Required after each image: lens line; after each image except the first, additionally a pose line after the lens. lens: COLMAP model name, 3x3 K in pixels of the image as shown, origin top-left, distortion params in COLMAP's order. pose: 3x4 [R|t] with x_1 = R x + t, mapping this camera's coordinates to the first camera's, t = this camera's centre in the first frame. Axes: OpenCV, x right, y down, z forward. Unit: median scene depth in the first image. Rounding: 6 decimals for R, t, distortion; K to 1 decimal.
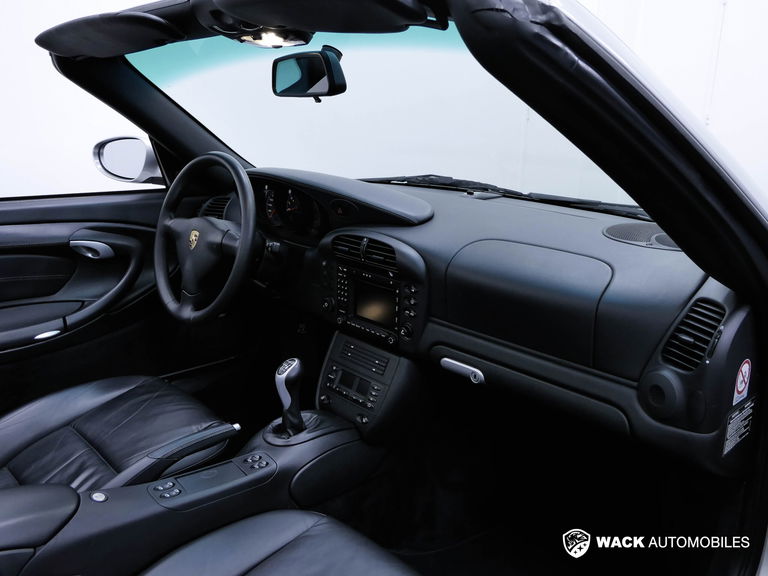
lens RADIAL K [[654.8, 0, 384.0], [0, 654.8, 288.0], [0, 0, 1]] dist [0.038064, -0.130513]
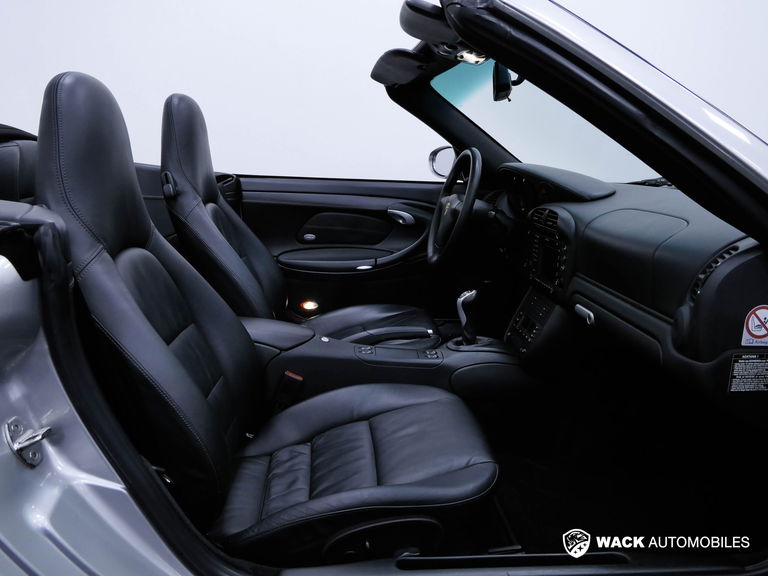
lens RADIAL K [[580.1, 0, 384.0], [0, 580.1, 288.0], [0, 0, 1]] dist [0.000668, -0.000273]
pose [[0.790235, 0.142340, -0.596043, 0.412019], [-0.171400, 0.985169, 0.008024, 0.119260], [0.588345, 0.095821, 0.802912, -0.077736]]
